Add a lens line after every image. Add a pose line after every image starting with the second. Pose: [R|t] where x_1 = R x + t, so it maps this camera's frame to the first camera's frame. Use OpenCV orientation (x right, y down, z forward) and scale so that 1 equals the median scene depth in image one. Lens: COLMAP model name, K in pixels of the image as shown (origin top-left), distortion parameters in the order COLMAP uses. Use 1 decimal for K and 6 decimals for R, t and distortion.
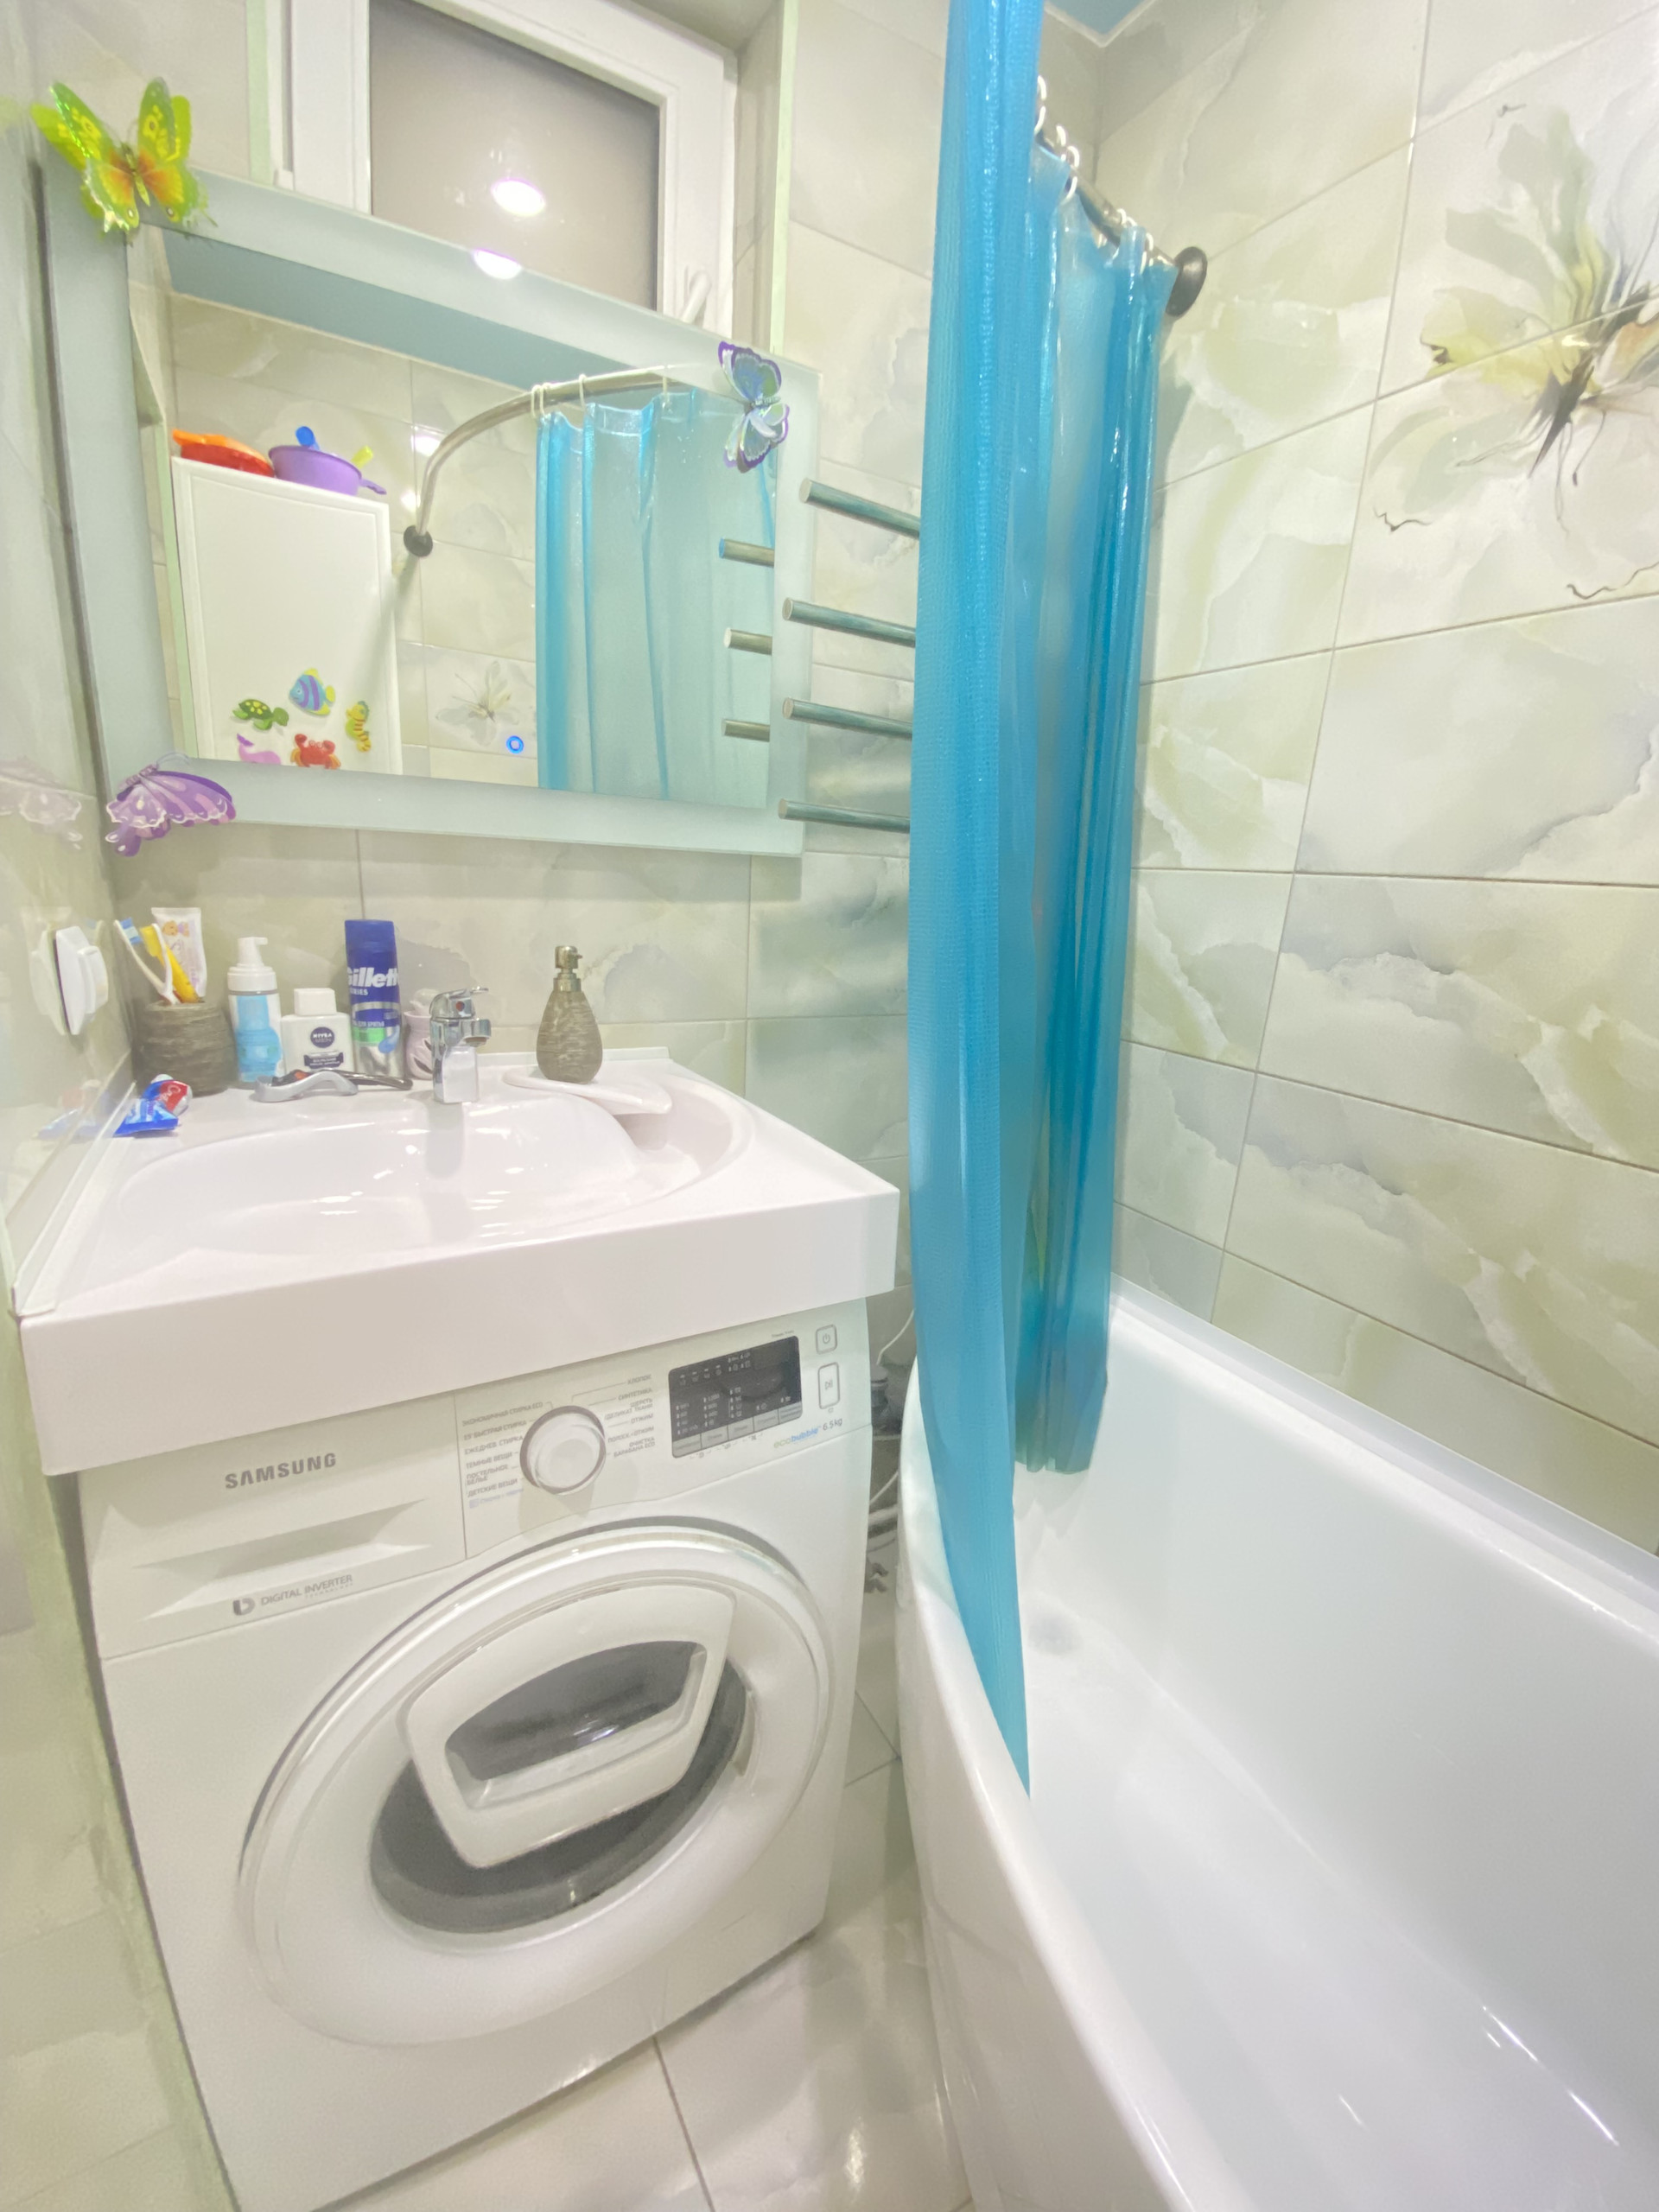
lens RADIAL K [[884.6, 0, 834.6], [0, 884.6, 1108.9], [0, 0, 1]] dist [0.027128, -0.022429]
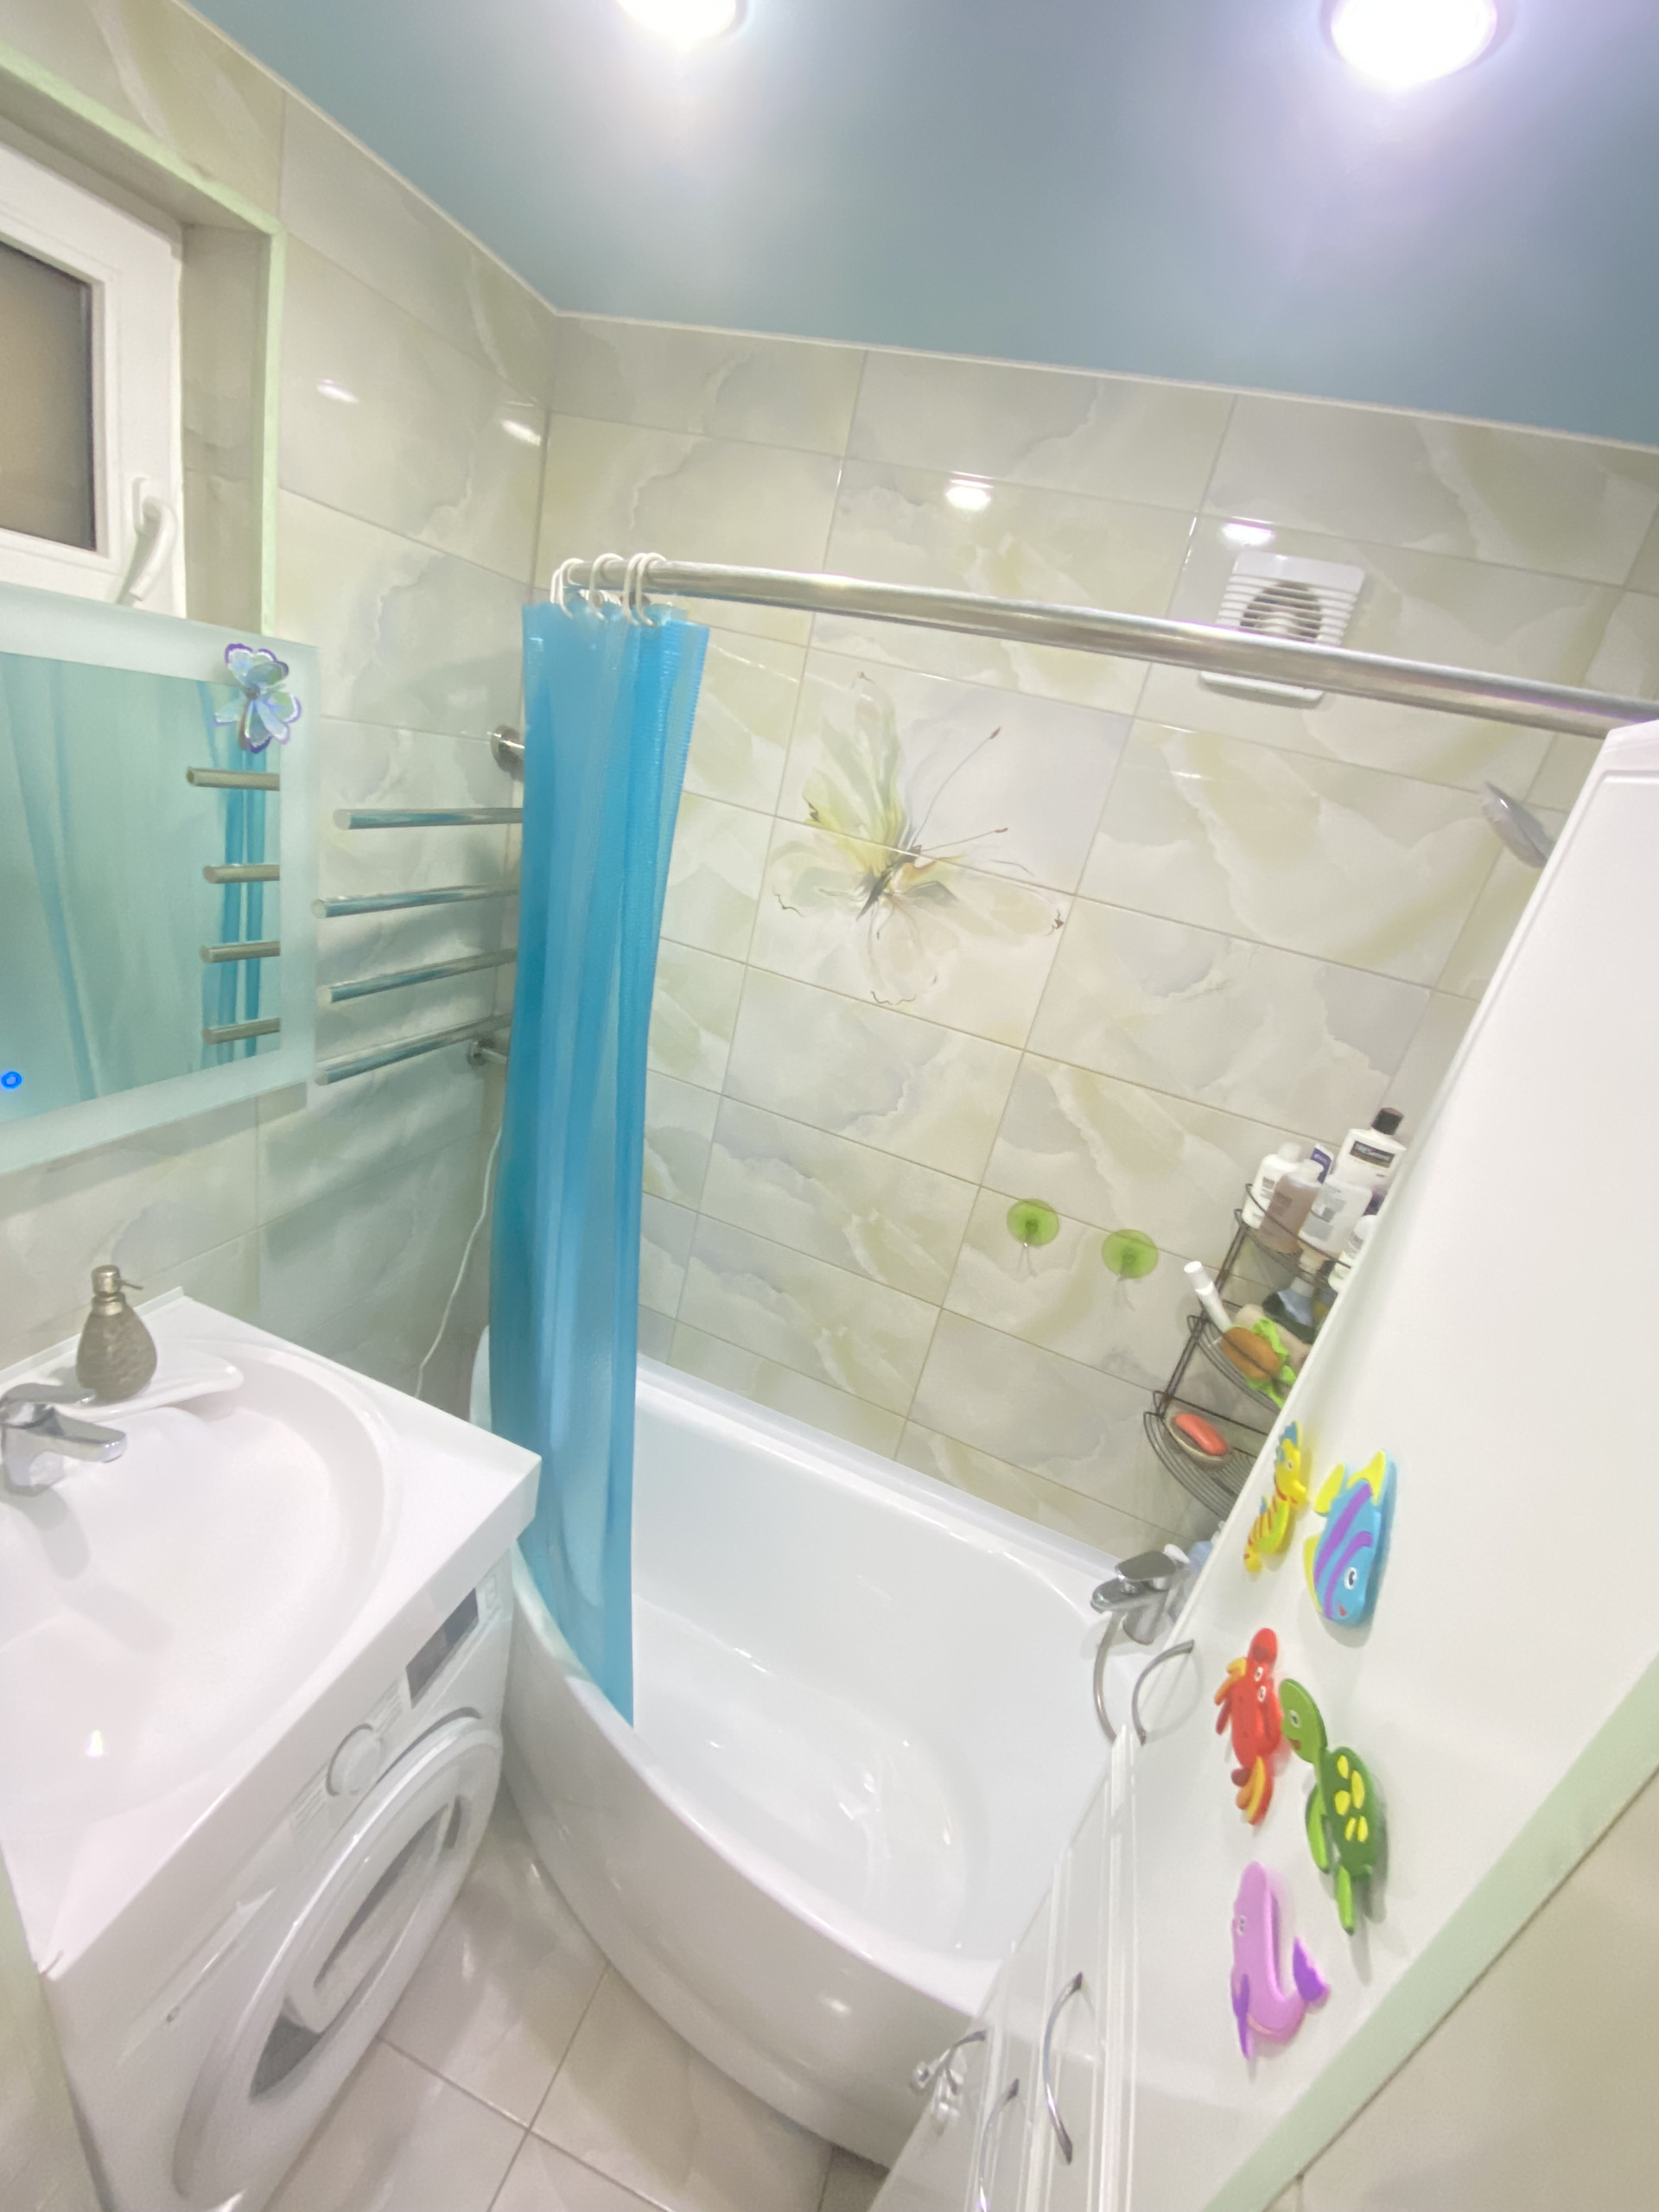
lens RADIAL K [[884.6, 0, 834.6], [0, 884.6, 1108.9], [0, 0, 1]] dist [0.027128, -0.022429]
pose [[0.720878, -0.145769, 0.677560, -0.429397], [-0.014057, 0.974355, 0.224577, -0.687305], [-0.692920, -0.171417, 0.700342, -0.217870]]
